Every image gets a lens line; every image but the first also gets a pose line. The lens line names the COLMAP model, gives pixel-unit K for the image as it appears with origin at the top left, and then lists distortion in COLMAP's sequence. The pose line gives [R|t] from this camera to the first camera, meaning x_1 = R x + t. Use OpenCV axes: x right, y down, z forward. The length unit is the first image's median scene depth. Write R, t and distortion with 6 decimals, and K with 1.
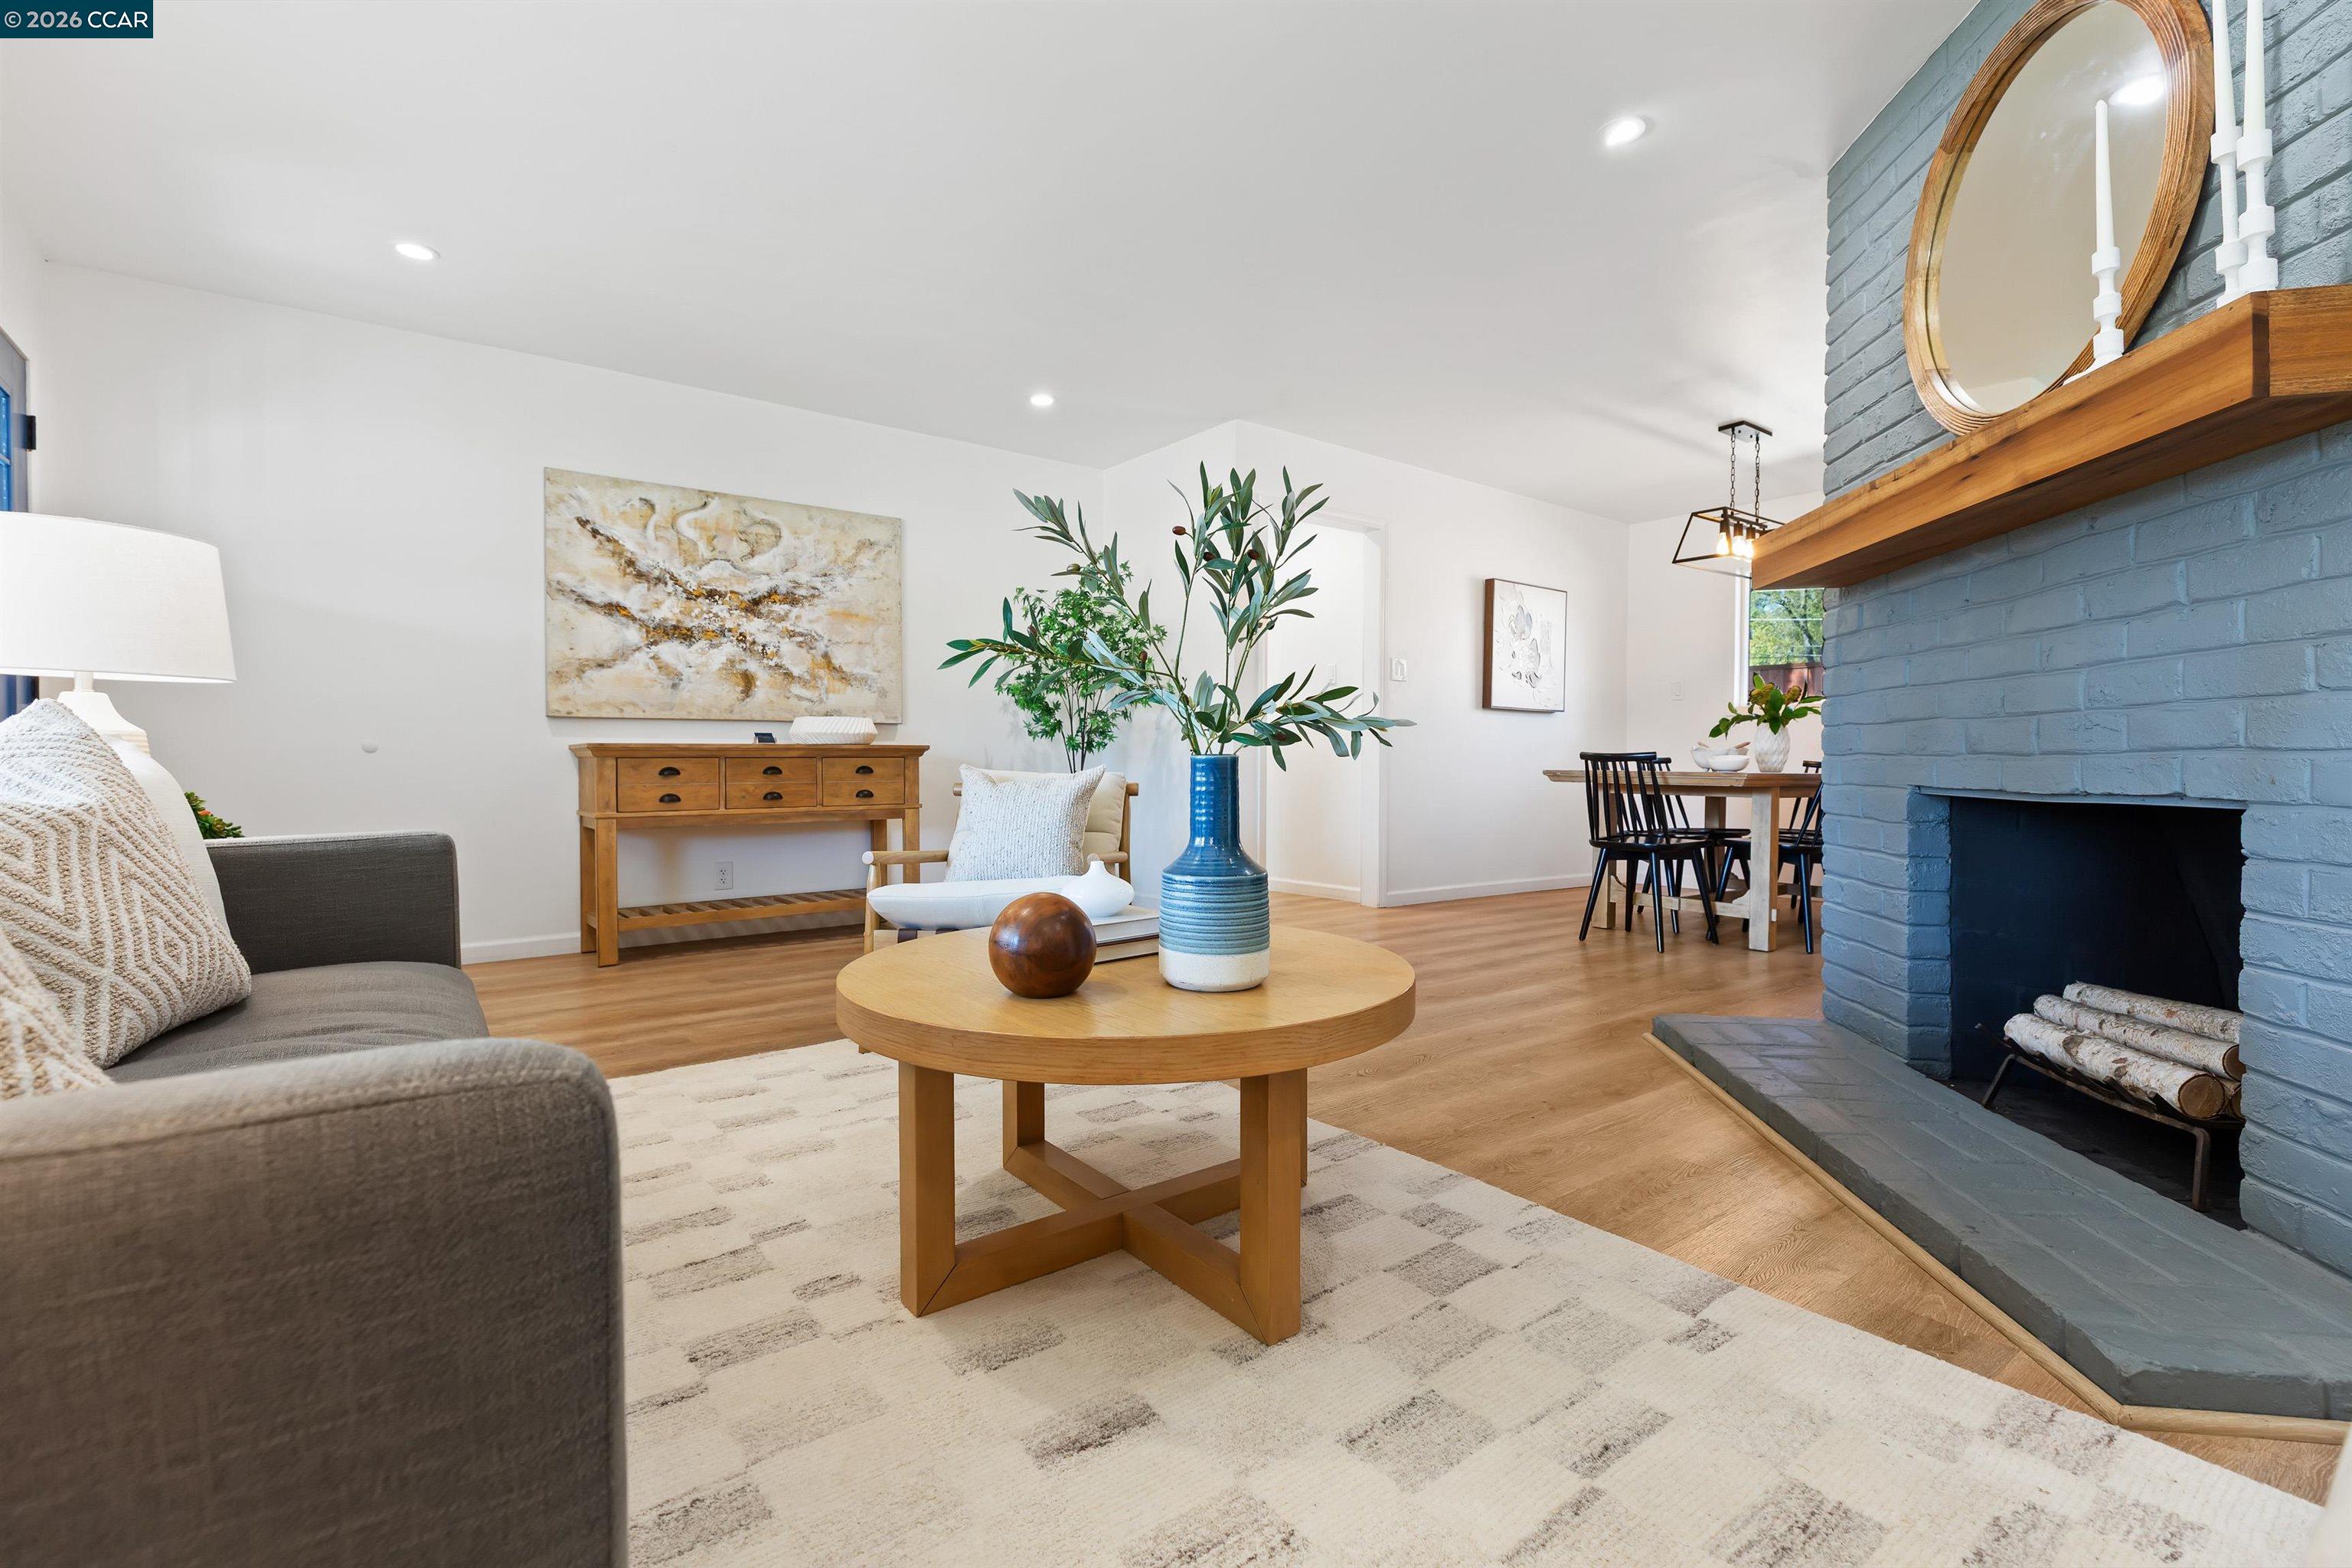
lens RADIAL K [[1050.5, 0, 1168.3], [0, 1050.5, 774.5], [0, 0, 1]] dist [0.002051, 0.000919]
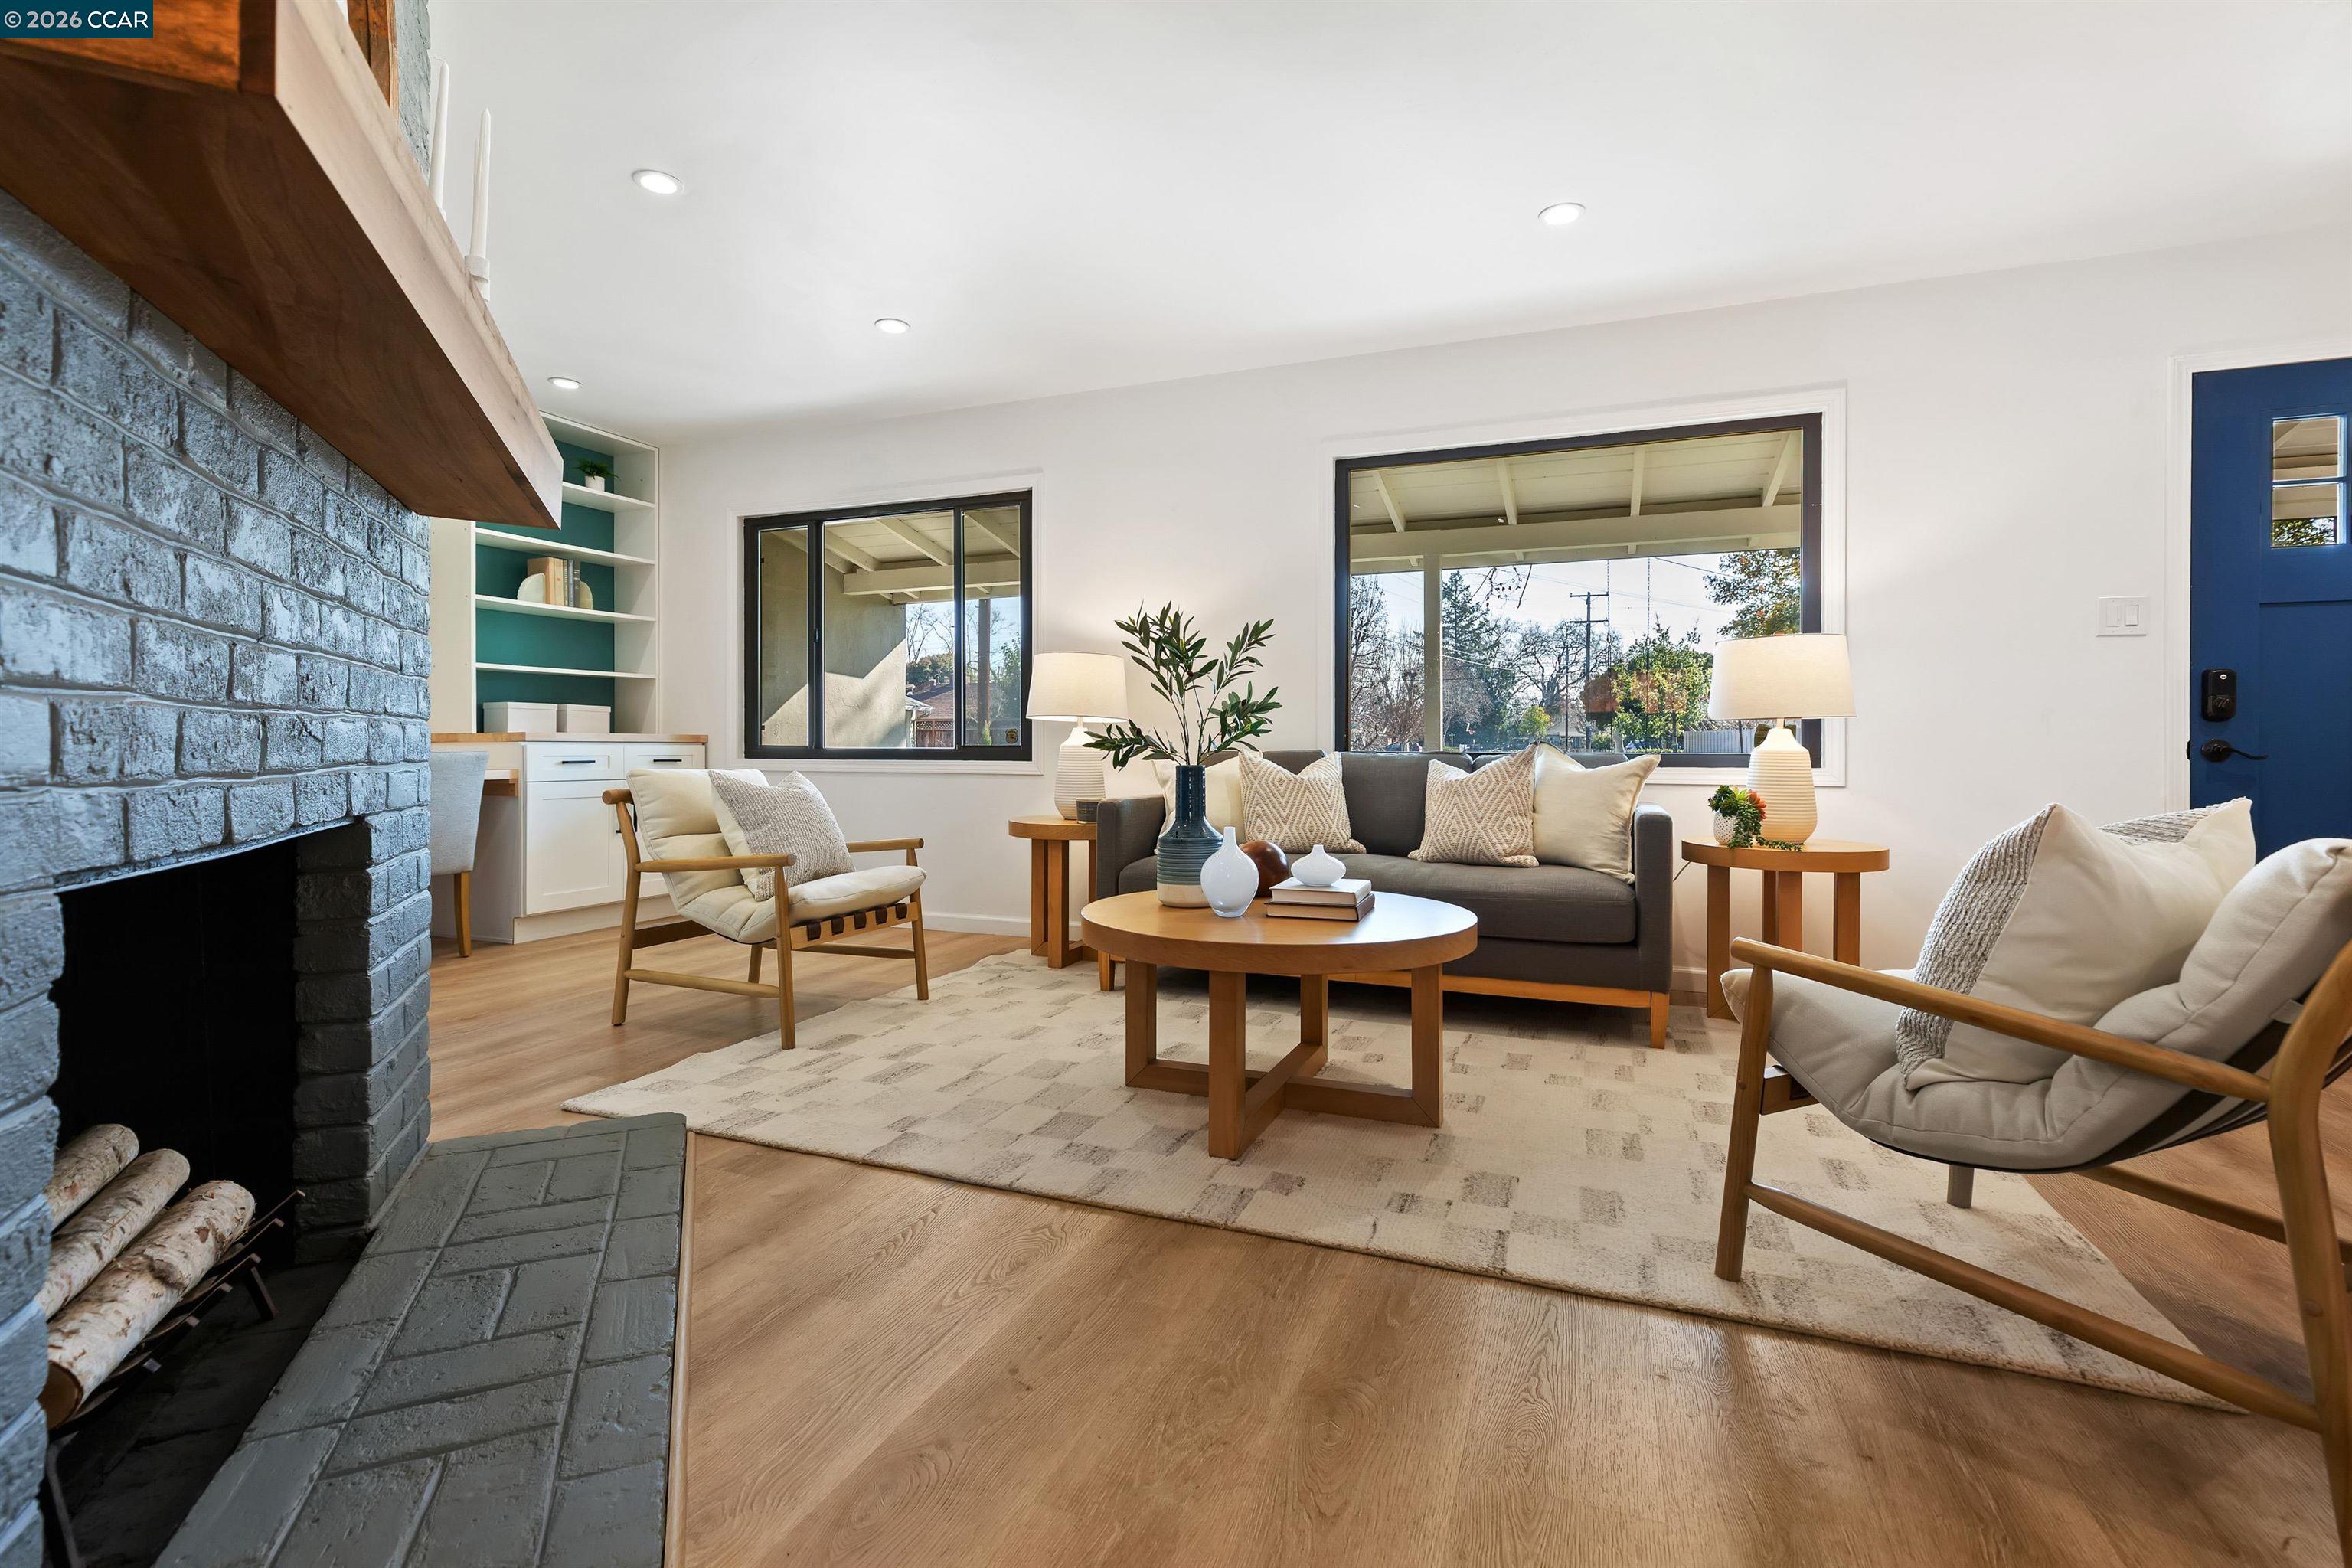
lens RADIAL K [[1068.4, 0, 1176.1], [0, 1068.4, 748.6], [0, 0, 1]] dist [0.000807, 0.000118]
pose [[-0.856901, -0.005751, -0.515448, 0.312119], [-0.013598, 0.999842, 0.011450, -0.021119], [0.515301, 0.016820, -0.856844, 0.813480]]
